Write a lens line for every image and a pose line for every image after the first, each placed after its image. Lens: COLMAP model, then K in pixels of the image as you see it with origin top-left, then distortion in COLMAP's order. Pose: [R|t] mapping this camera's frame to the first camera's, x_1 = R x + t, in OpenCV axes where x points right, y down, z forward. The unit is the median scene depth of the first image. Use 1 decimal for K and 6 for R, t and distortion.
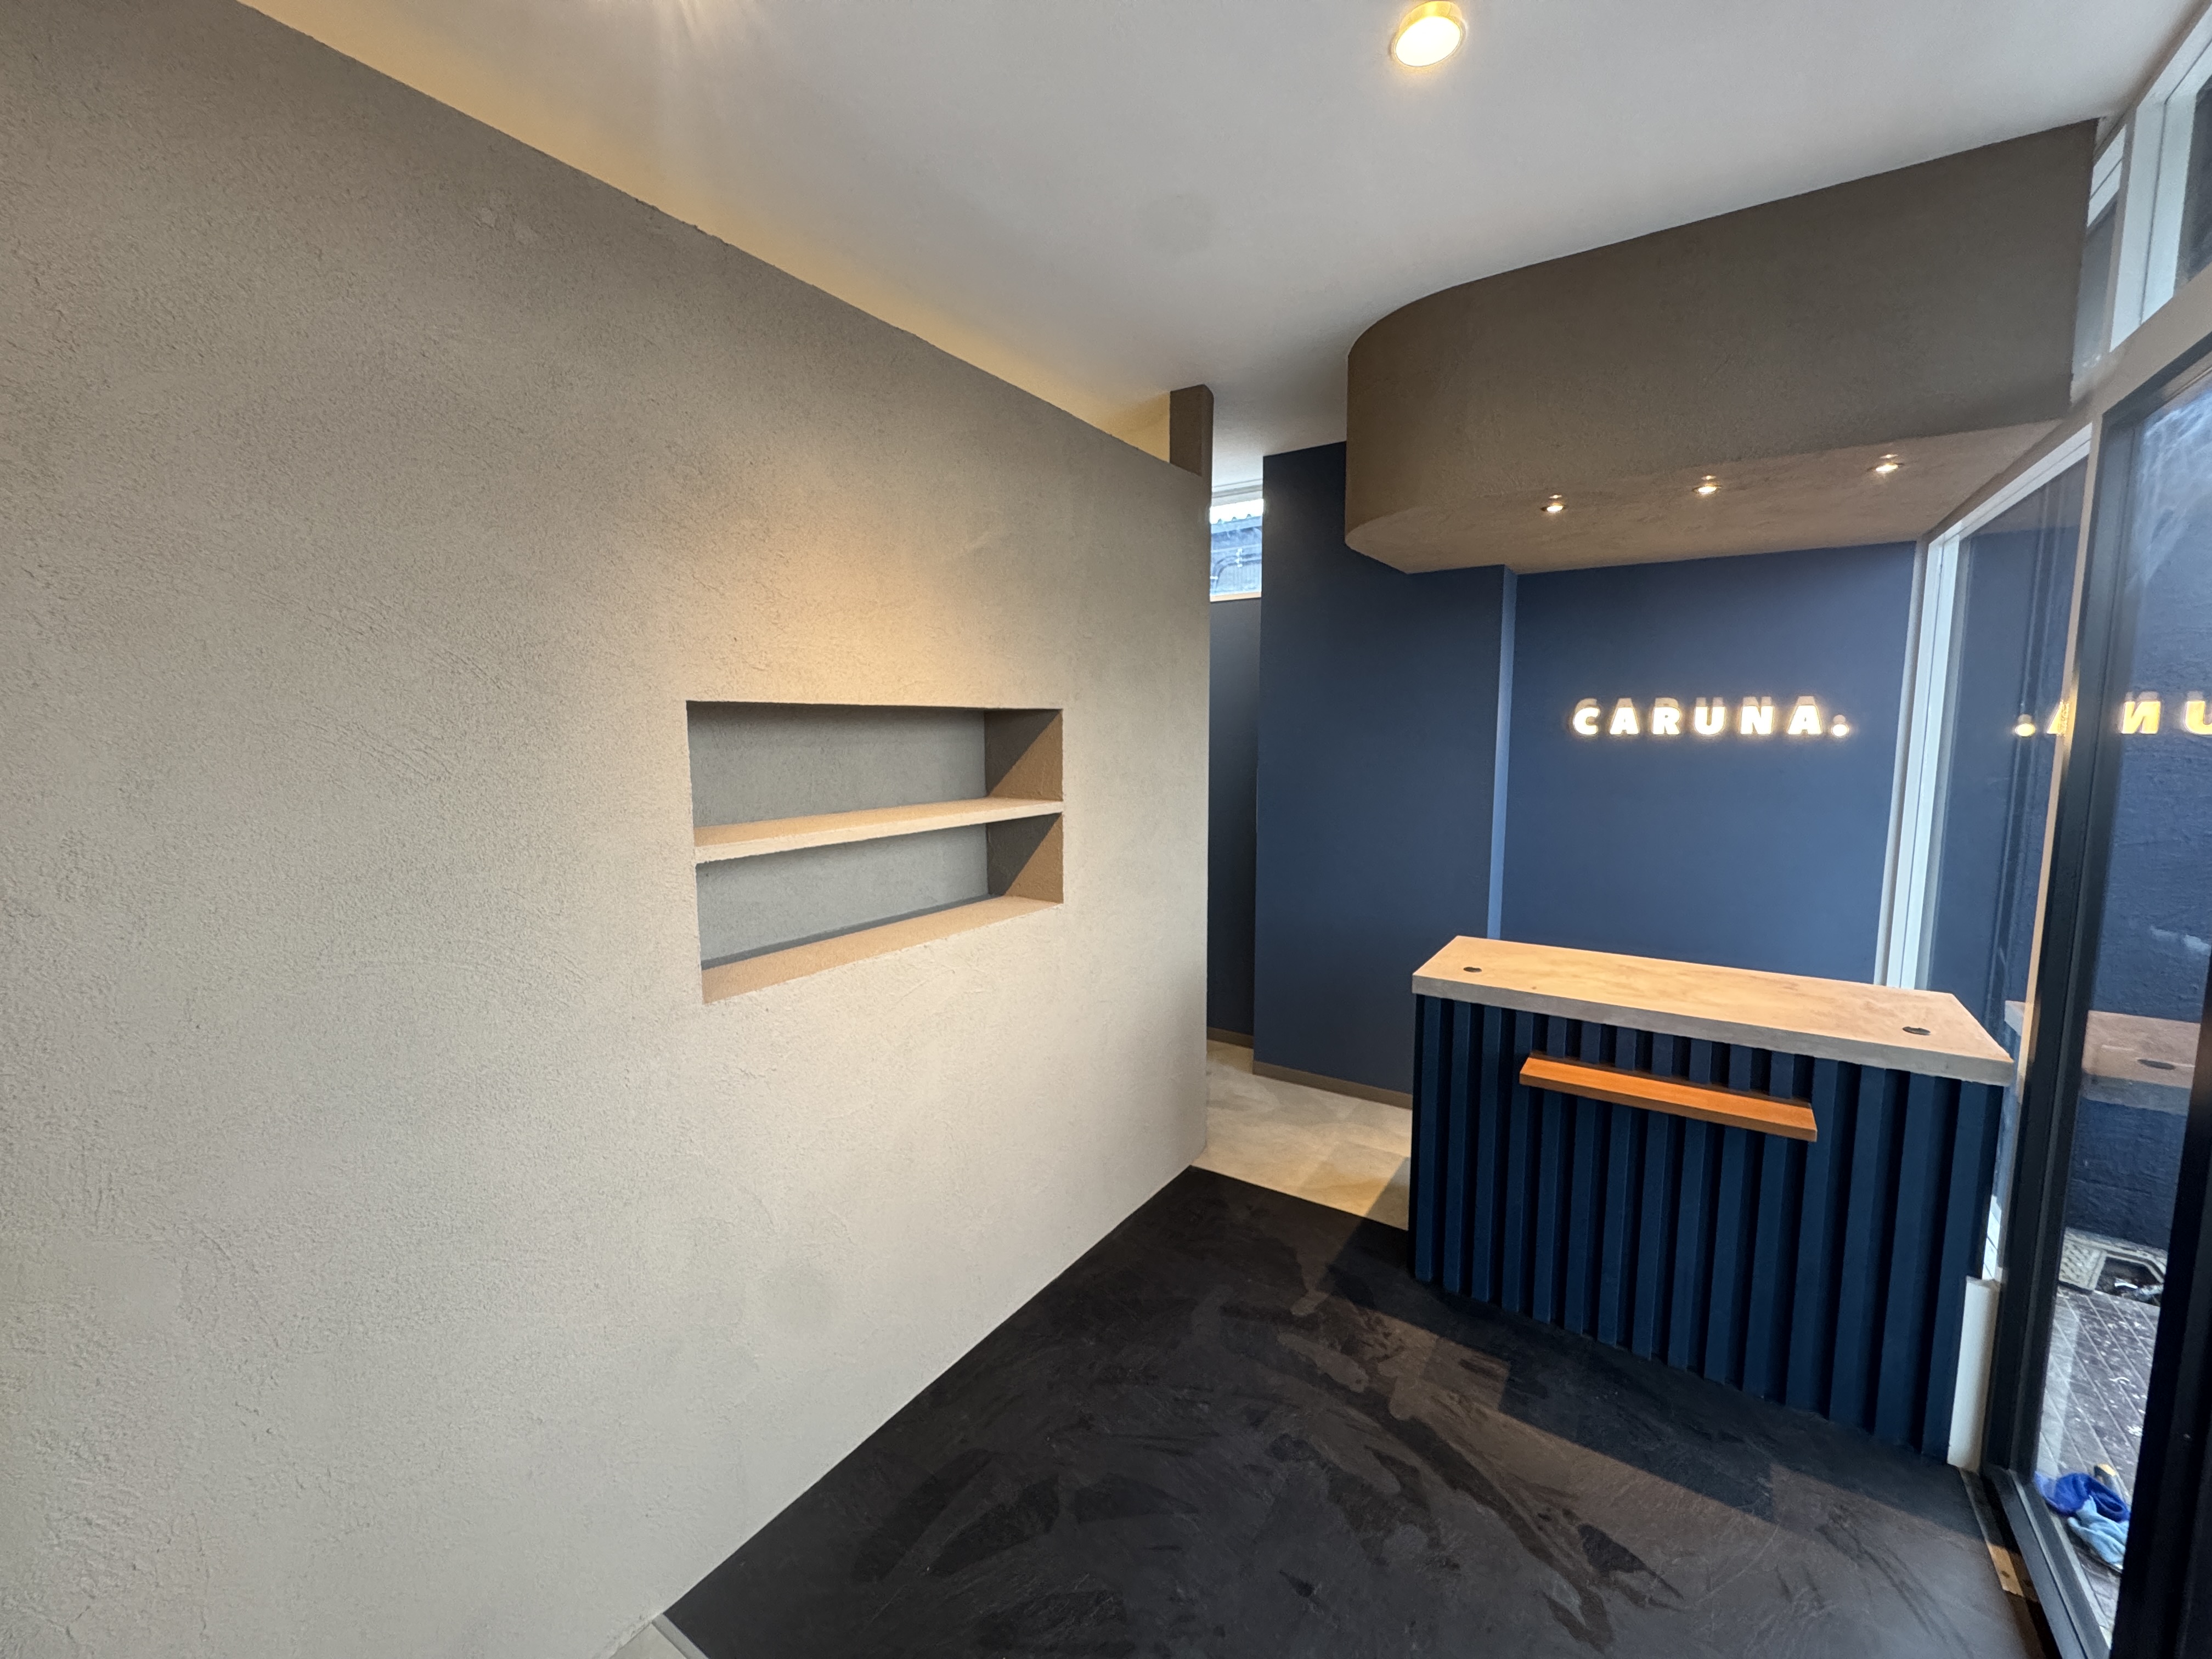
lens RADIAL K [[882.8, 0, 1114.3], [0, 882.8, 828.4], [0, 0, 1]] dist [0.000248, 0.000092]
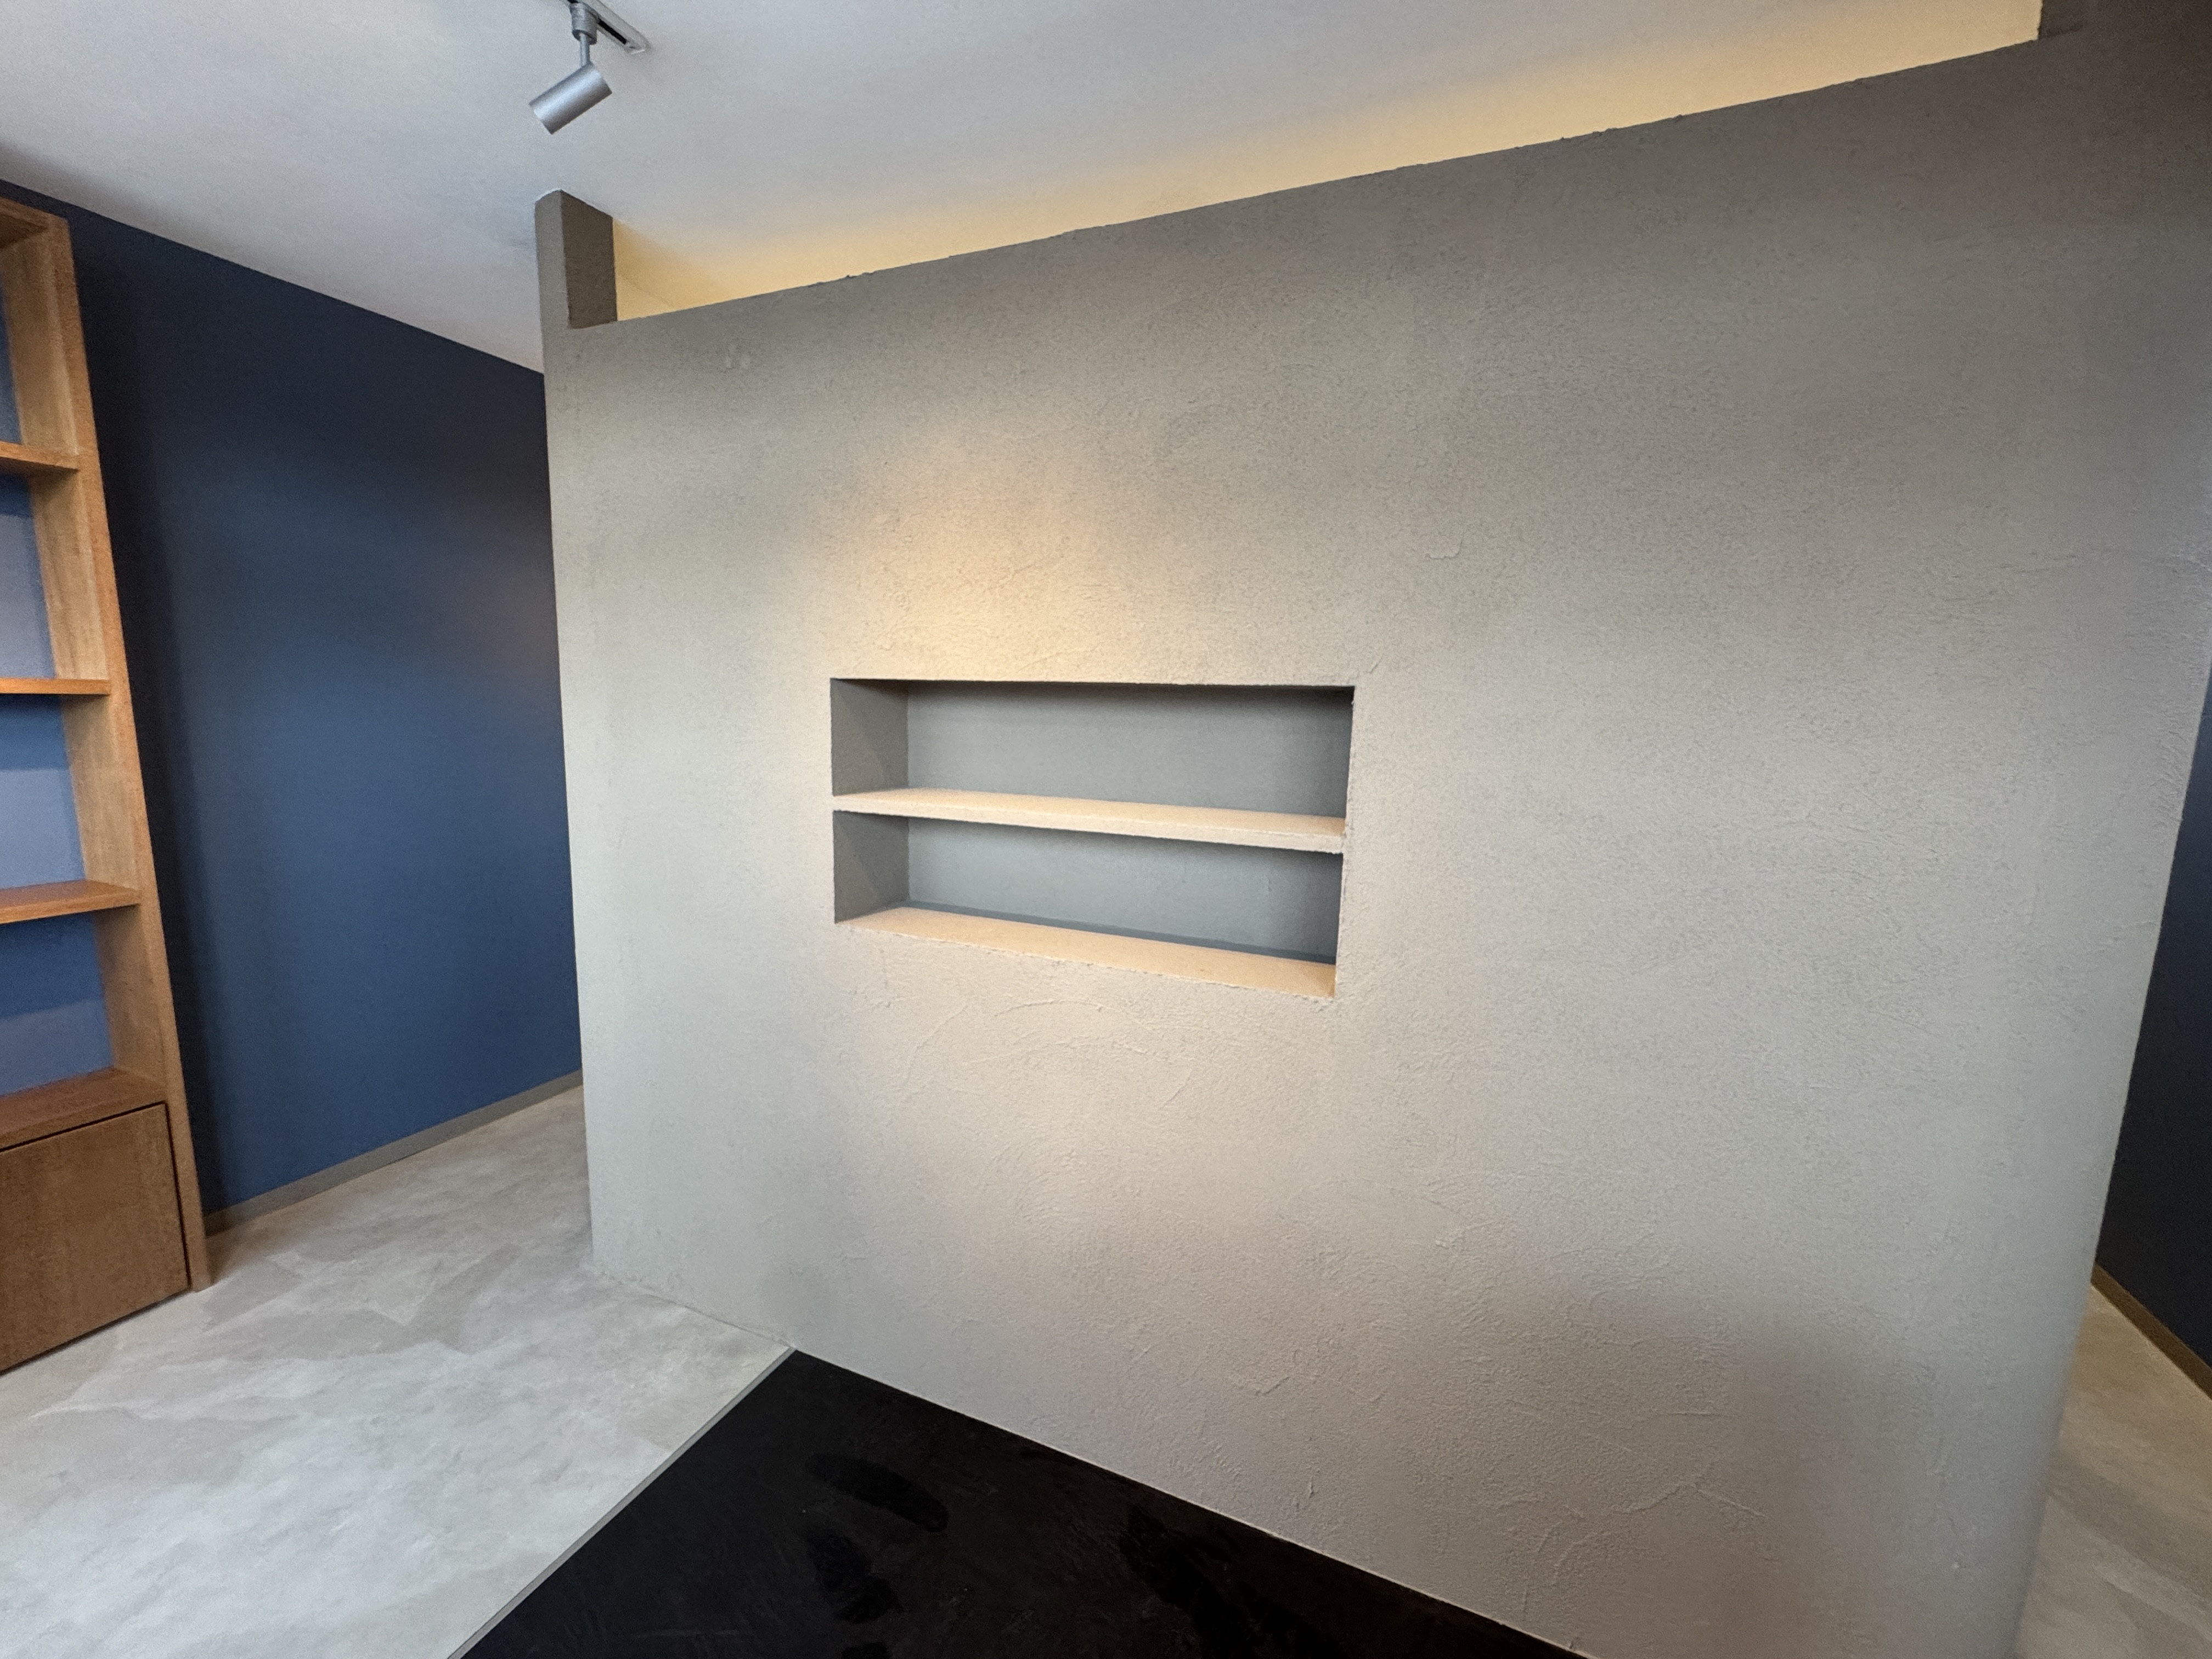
lens RADIAL K [[882.8, 0, 1112.9], [0, 882.8, 825.7], [0, 0, 1]] dist [0.000248, 0.000092]
pose [[0.184058, 0.142375, -0.972549, 0.689262], [-0.139797, 0.983187, 0.117476, -0.118451], [0.972923, 0.114337, 0.200867, 0.969161]]
